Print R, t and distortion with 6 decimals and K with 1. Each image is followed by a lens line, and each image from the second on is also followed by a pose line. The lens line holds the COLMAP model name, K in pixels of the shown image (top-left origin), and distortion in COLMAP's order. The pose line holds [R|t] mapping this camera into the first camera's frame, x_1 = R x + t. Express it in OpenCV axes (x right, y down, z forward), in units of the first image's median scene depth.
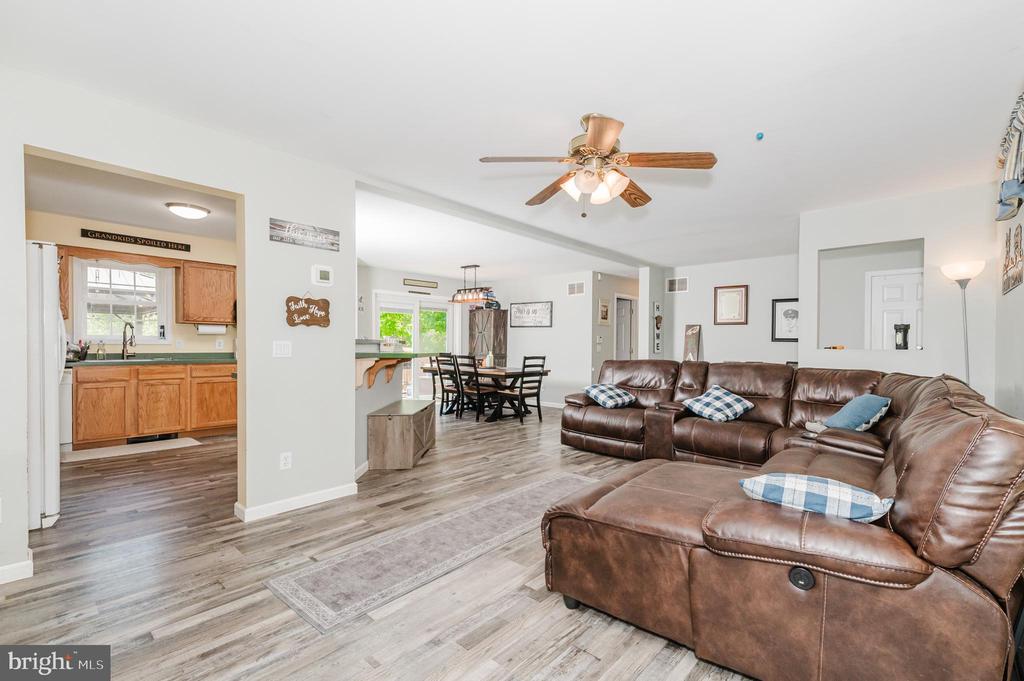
lens RADIAL K [[462.5, 0, 552.8], [0, 462.5, 341.2], [0, 0, 1]] dist [0.011550, -0.002315]
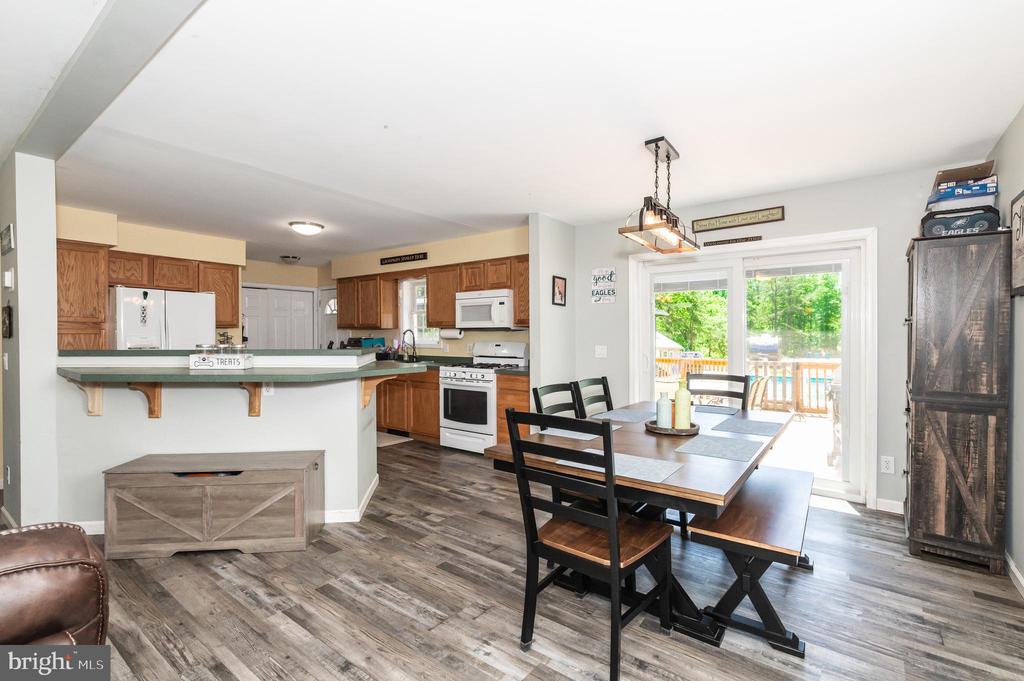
lens RADIAL K [[462.5, 0, 511.0], [0, 462.5, 346.8], [0, 0, 1]] dist [0.011550, -0.002315]
pose [[0.038311, 0.011846, -0.999196, 0.205415], [0.007921, 0.999895, 0.012159, -0.007312], [0.999234, -0.008381, 0.038213, 0.930640]]
